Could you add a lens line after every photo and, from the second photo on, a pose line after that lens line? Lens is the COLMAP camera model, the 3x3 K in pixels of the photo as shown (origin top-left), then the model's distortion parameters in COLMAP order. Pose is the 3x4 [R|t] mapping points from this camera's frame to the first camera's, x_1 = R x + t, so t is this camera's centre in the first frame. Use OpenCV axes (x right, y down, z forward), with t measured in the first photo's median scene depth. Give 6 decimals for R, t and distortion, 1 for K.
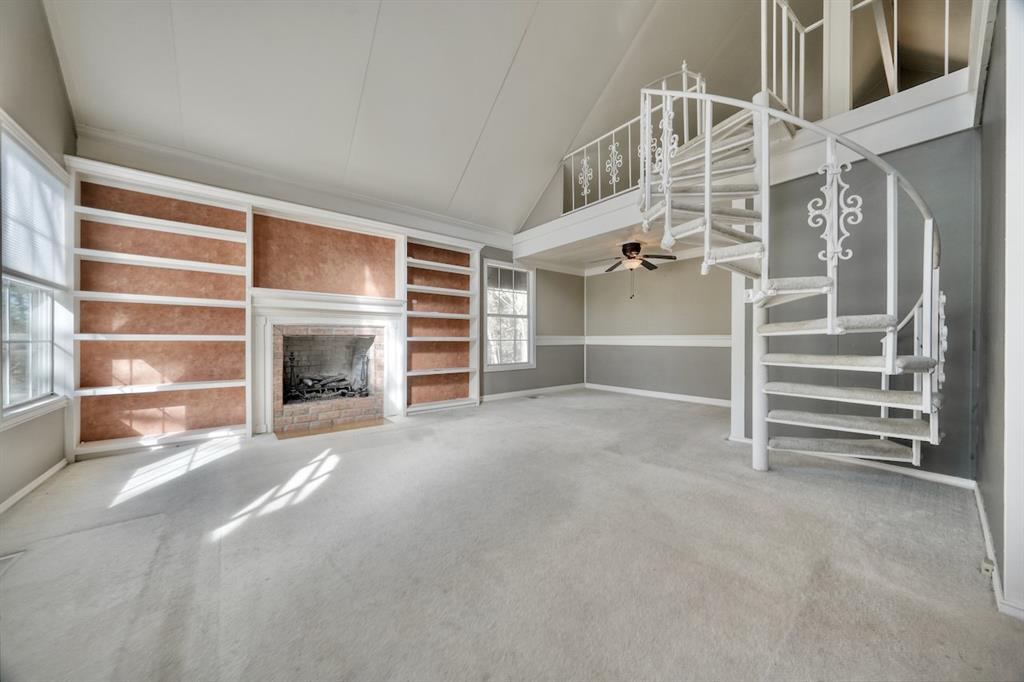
lens RADIAL K [[351.8, 0, 512.0], [0, 351.8, 341.0], [0, 0, 1]] dist [-0.002190, -0.000158]
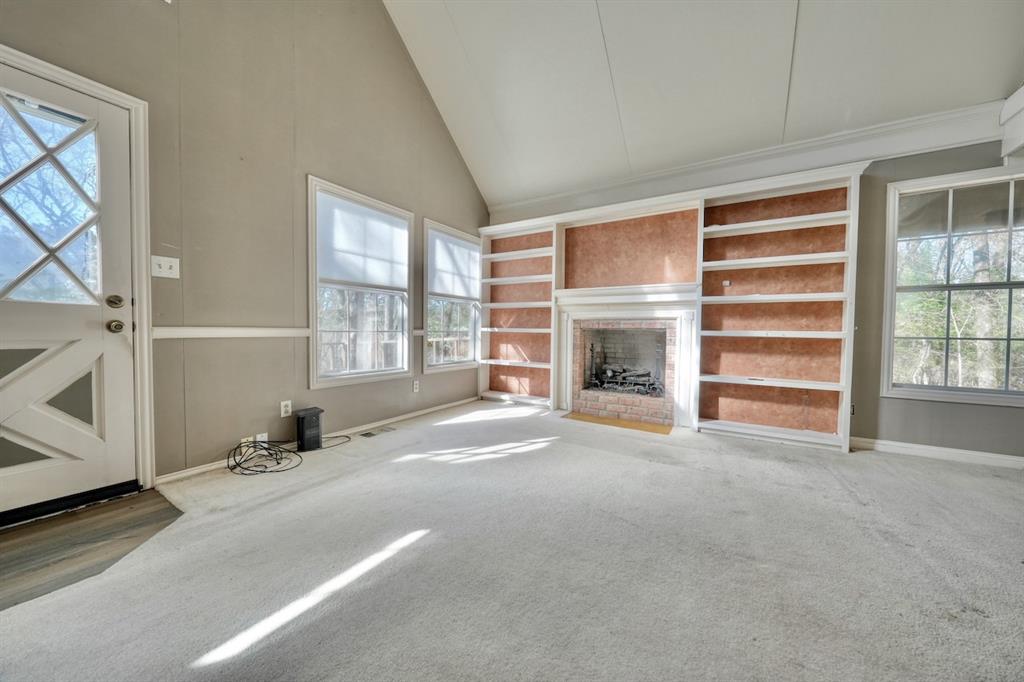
lens RADIAL K [[345.1, 0, 518.6], [0, 345.1, 338.4], [0, 0, 1]] dist [-0.001770, -0.000023]
pose [[0.333194, 0.025147, -0.942523, 0.304693], [-0.013839, 0.999667, 0.021779, -0.005493], [0.942757, 0.005787, 0.333431, 0.396006]]
